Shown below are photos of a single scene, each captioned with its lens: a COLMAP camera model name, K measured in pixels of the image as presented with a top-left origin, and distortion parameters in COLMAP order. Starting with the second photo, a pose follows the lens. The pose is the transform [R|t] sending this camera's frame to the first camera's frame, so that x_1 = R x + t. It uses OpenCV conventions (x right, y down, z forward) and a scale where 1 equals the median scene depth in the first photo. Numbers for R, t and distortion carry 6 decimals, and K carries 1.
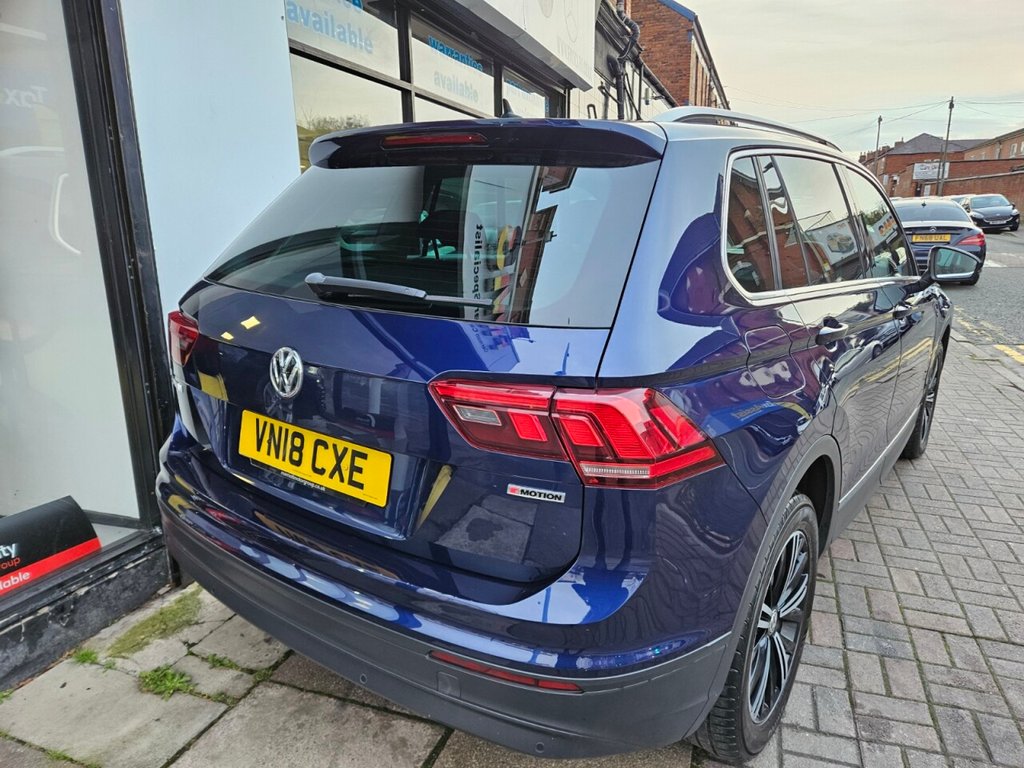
lens RADIAL K [[675.7, 0, 516.5], [0, 675.7, 384.2], [0, 0, 1]] dist [0.061852, -0.048044]
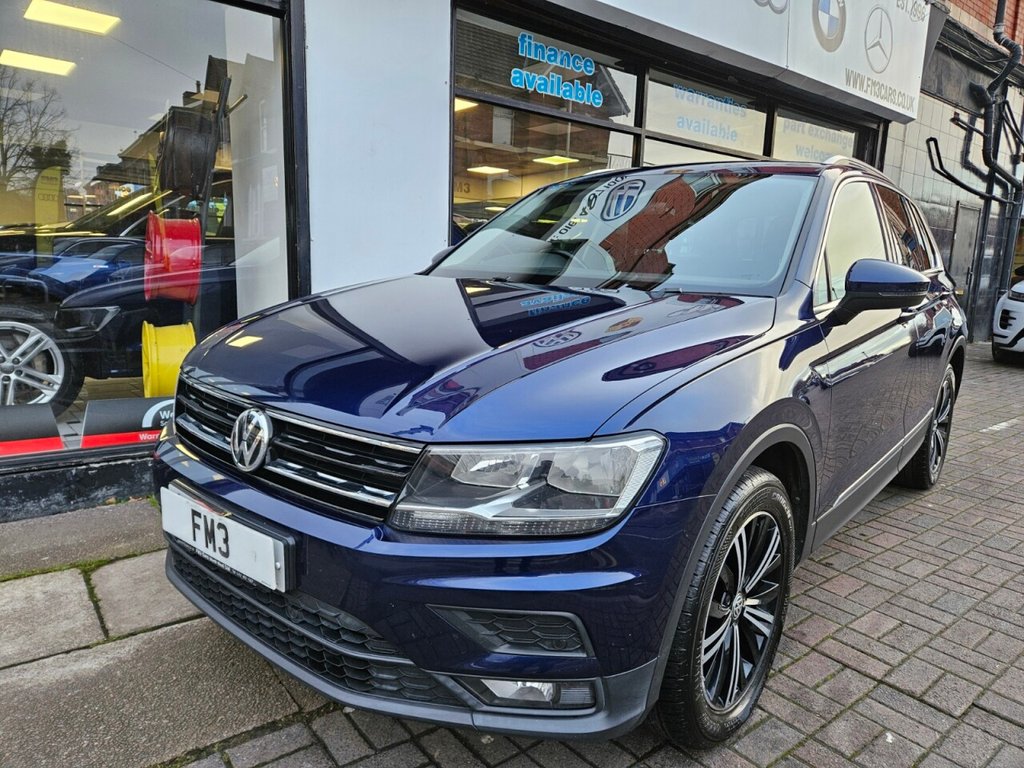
lens RADIAL K [[670.5, 0, 509.3], [0, 670.5, 385.2], [0, 0, 1]] dist [0.059393, -0.042694]
pose [[0.846796, 0.123611, -0.517355, 0.692902], [-0.160909, 0.986582, -0.027650, 0.097467], [0.506996, 0.106662, 0.855324, -0.028357]]
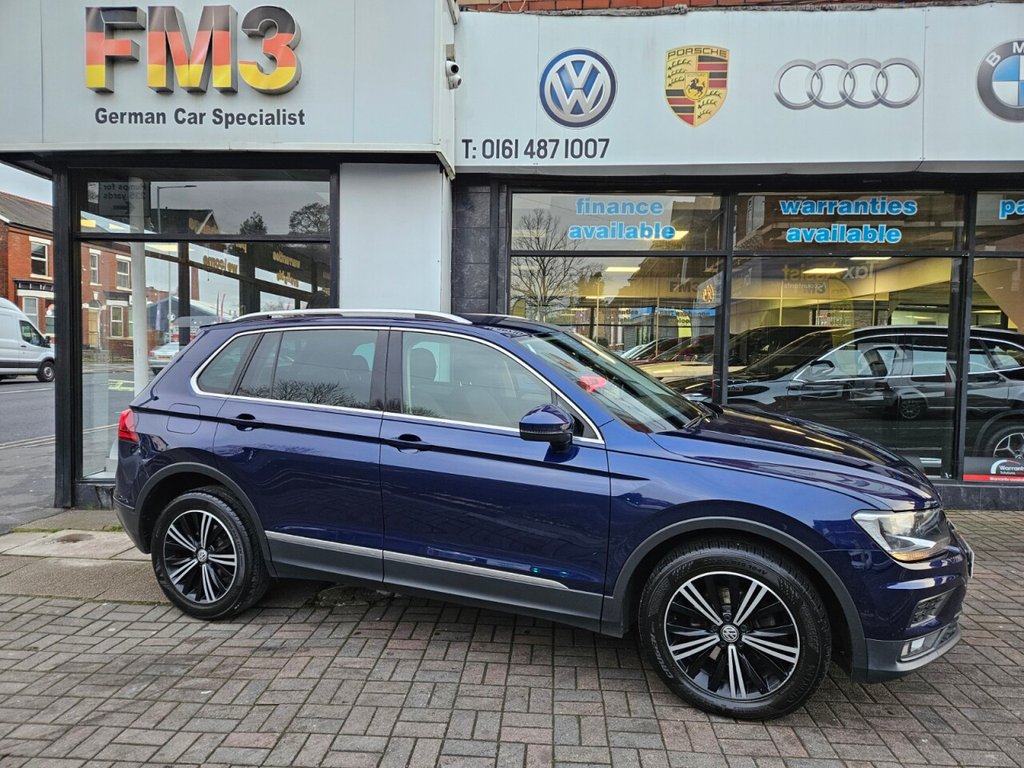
lens RADIAL K [[667.7, 0, 519.2], [0, 667.7, 389.8], [0, 0, 1]] dist [0.068656, -0.051285]
pose [[0.280670, 0.065997, -0.957533, 2.073372], [-0.244317, 0.969684, -0.004779, -0.286489], [0.928188, 0.235283, 0.288285, 0.964889]]
